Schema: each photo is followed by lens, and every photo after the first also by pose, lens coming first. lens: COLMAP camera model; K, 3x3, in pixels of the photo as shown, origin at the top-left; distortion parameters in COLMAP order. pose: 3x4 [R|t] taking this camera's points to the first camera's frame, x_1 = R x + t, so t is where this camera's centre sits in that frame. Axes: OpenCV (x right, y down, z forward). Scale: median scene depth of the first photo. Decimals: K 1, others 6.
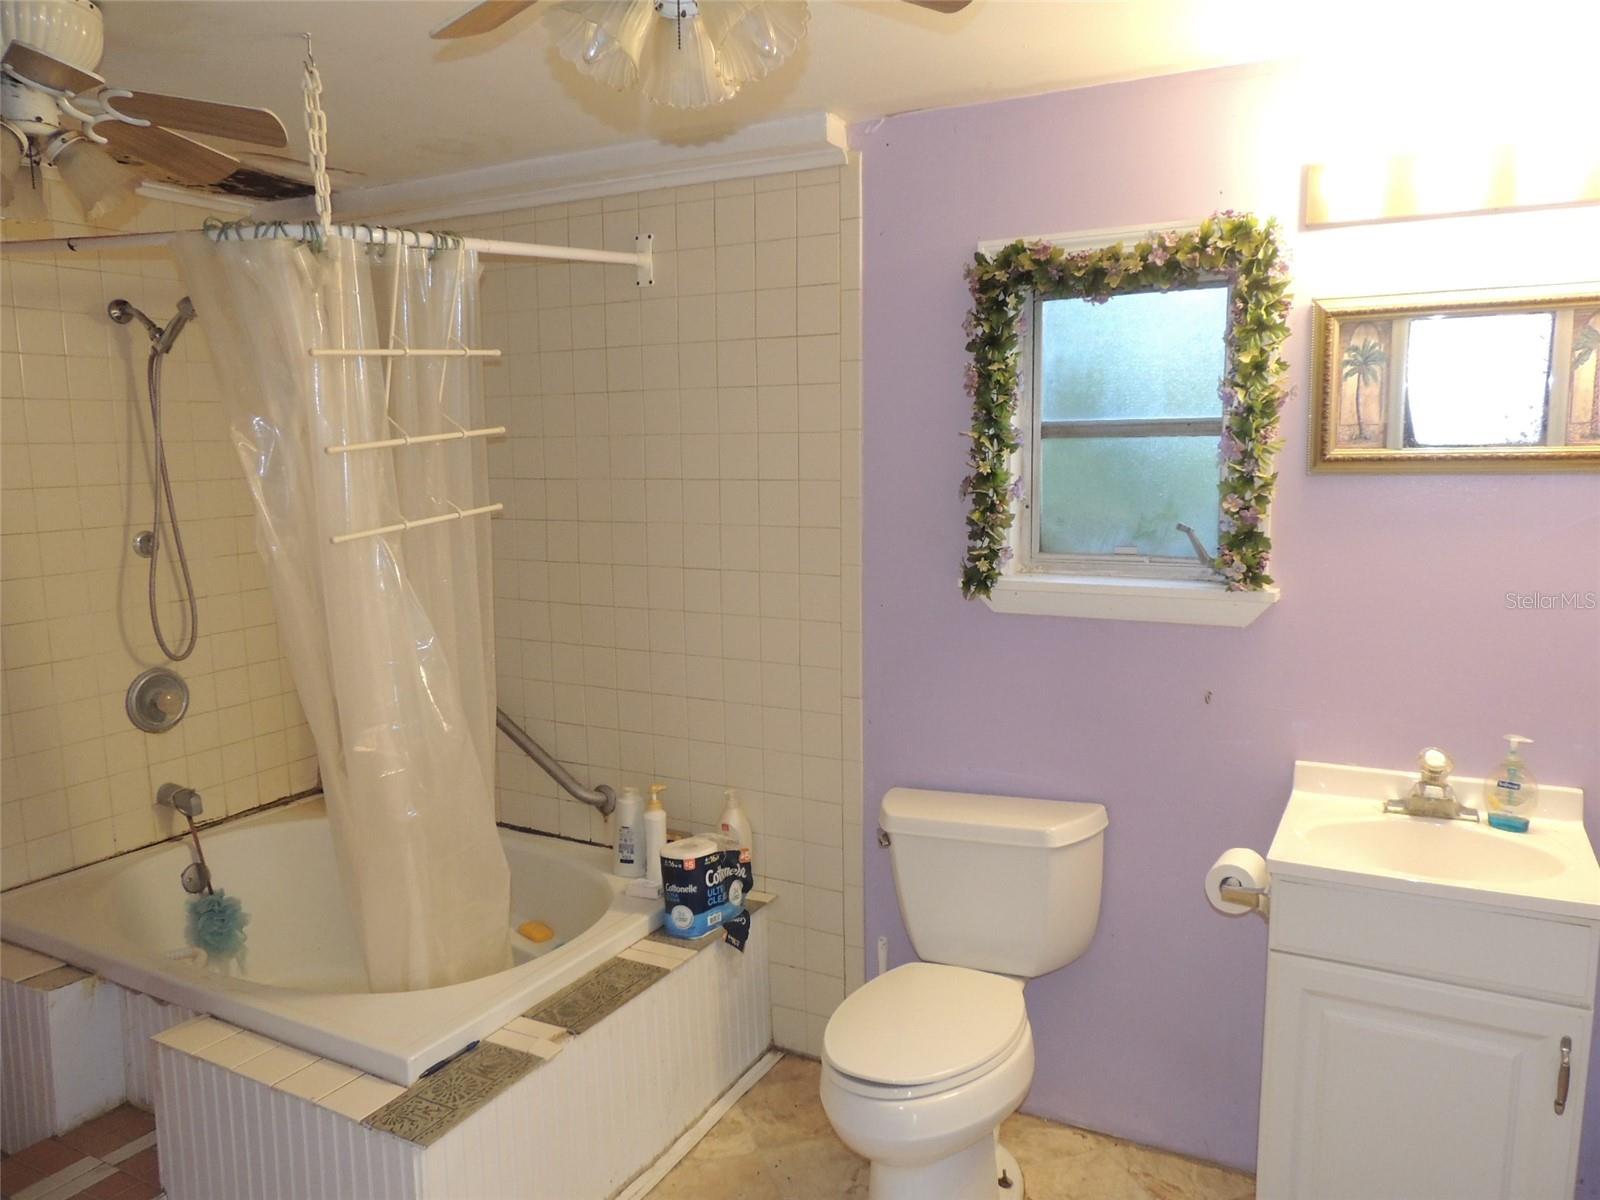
lens RADIAL K [[1147.5, 0, 799.9], [0, 1147.5, 599.5], [0, 0, 1]] dist [-0.007372, -0.004253]
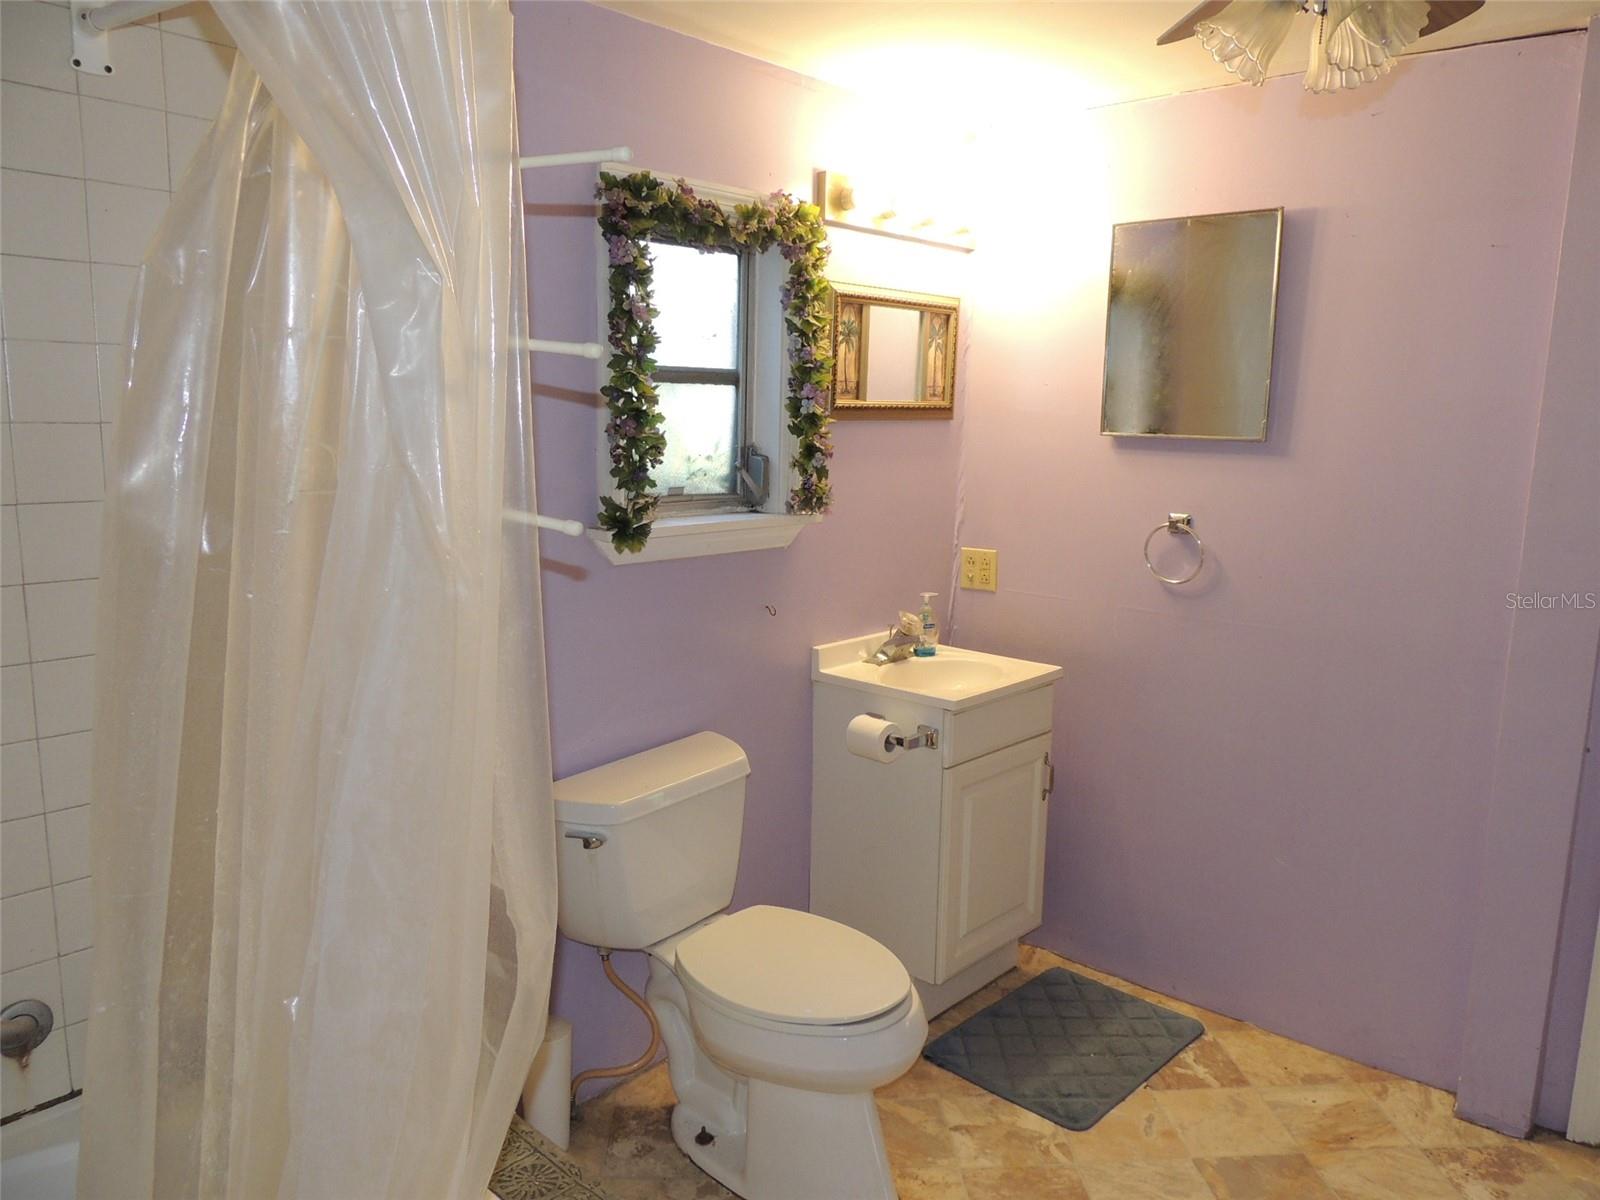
lens RADIAL K [[1147.5, 0, 798.6], [0, 1147.5, 598.2], [0, 0, 1]] dist [-0.007372, -0.004253]
pose [[0.255312, -0.142966, 0.956230, -0.833066], [0.105829, 0.987197, 0.119340, -0.070187], [-0.961049, 0.070728, 0.267174, 0.722775]]
